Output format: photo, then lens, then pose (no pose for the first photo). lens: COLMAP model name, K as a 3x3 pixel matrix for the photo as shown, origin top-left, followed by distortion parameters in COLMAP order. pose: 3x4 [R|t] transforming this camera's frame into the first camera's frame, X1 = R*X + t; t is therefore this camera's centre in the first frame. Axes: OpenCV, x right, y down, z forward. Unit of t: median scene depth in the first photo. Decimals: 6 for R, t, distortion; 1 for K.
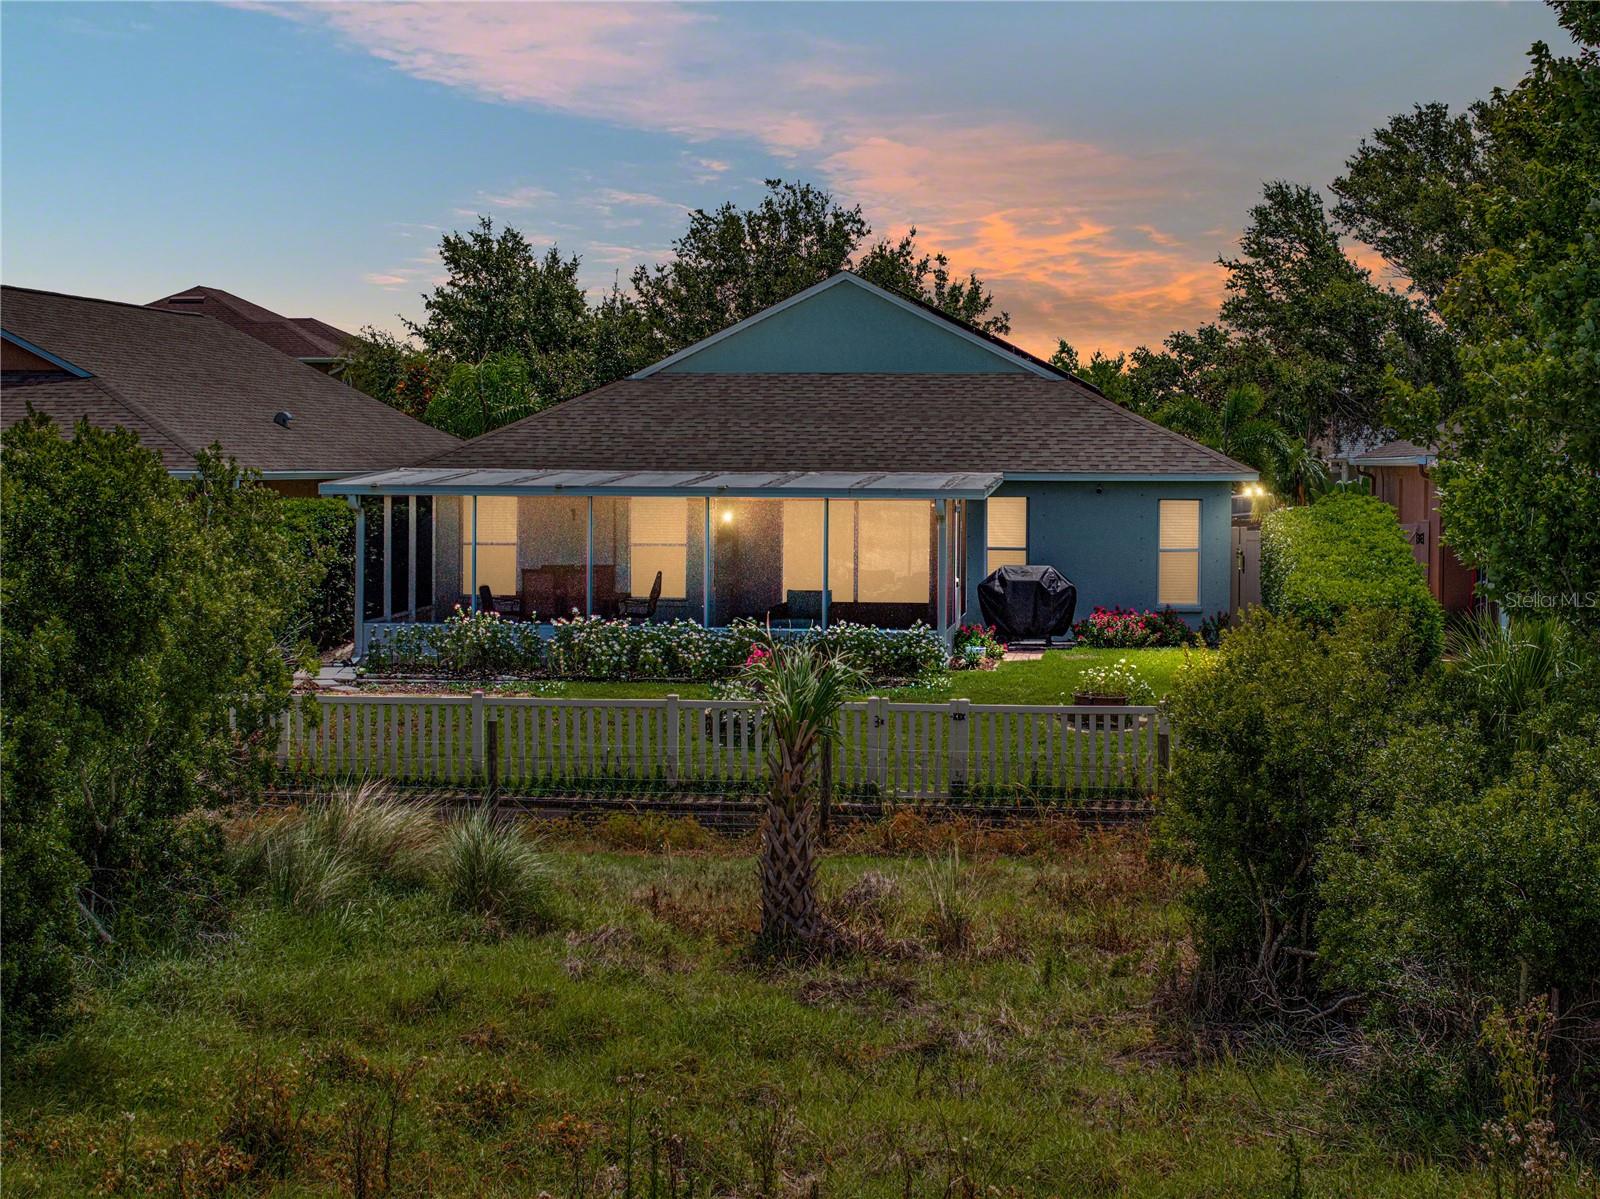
lens RADIAL K [[3216.8, 0, 800.0], [0, 3216.8, 599.5], [0, 0, 1]] dist [-0.245006, 1.447048]
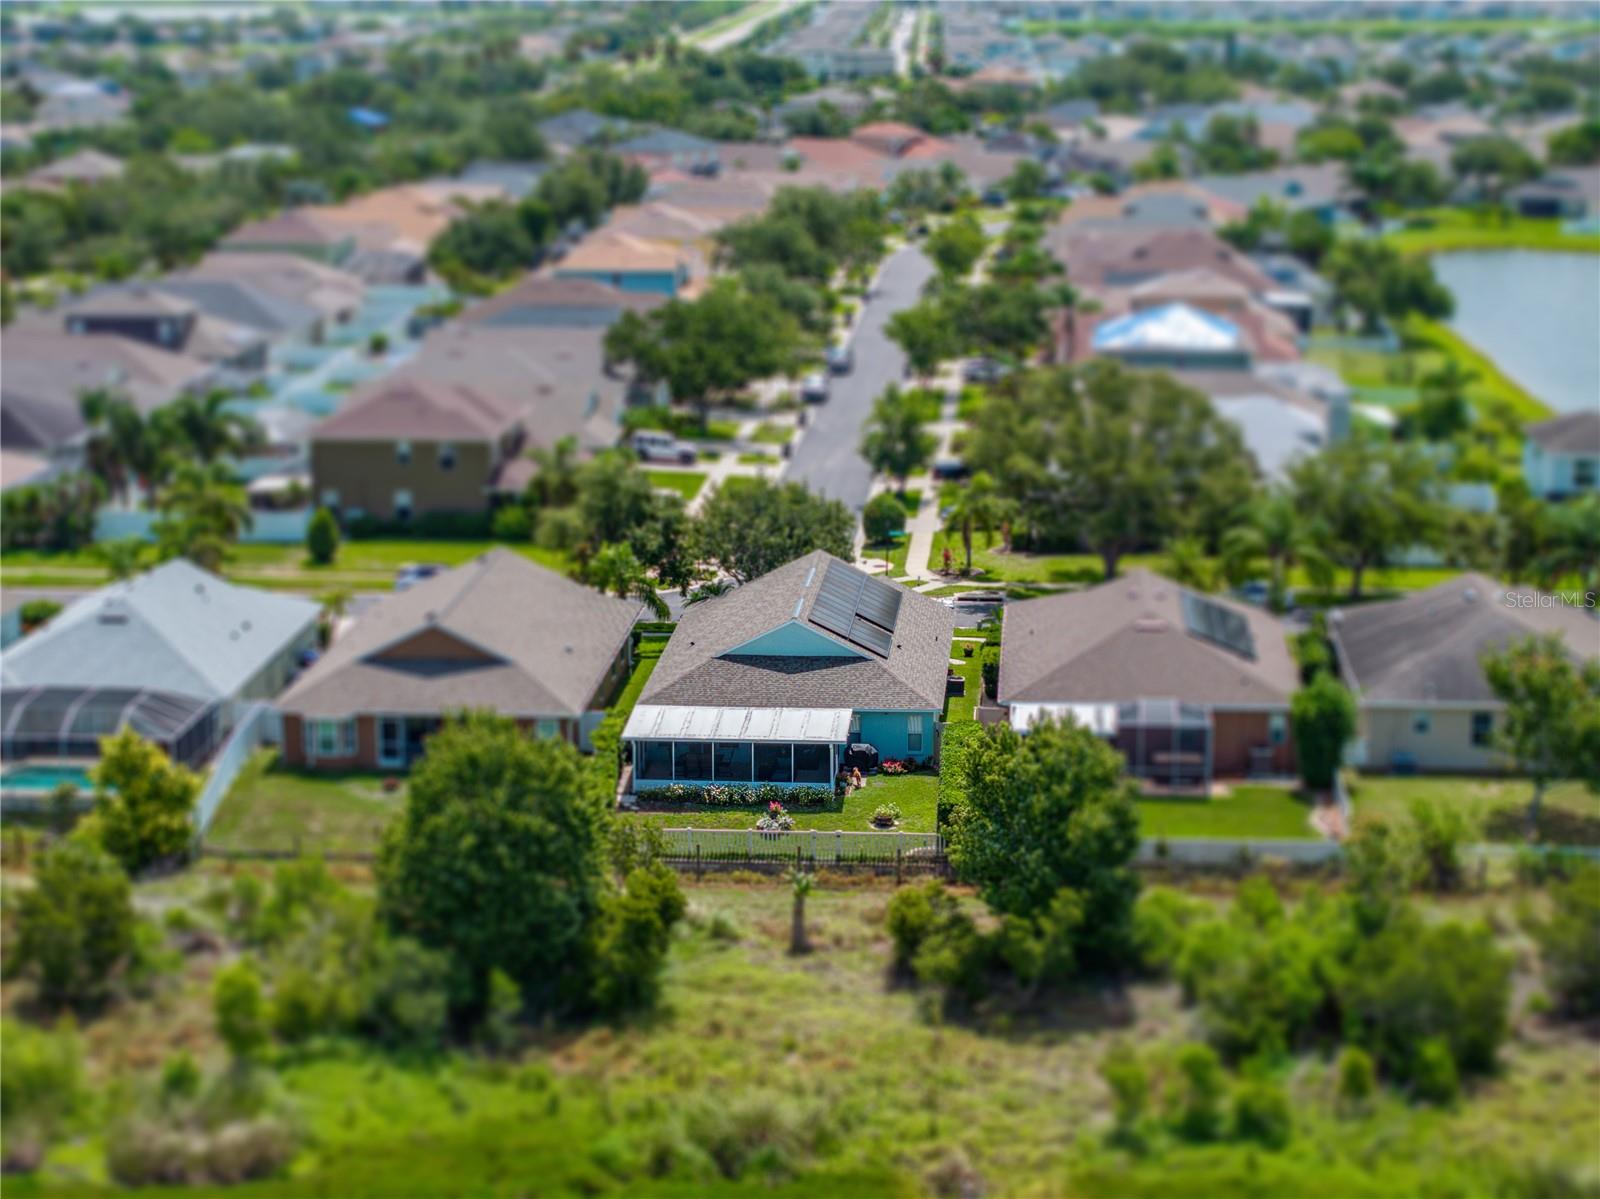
lens RADIAL K [[3216.8, 0, 800.0], [0, 3216.8, 599.5], [0, 0, 1]] dist [-0.245006, 1.447048]
pose [[0.999009, -0.027659, 0.034875, -0.098999], [0.021249, 0.984804, 0.172365, -0.780731], [-0.039113, -0.171453, 0.984416, -2.220980]]
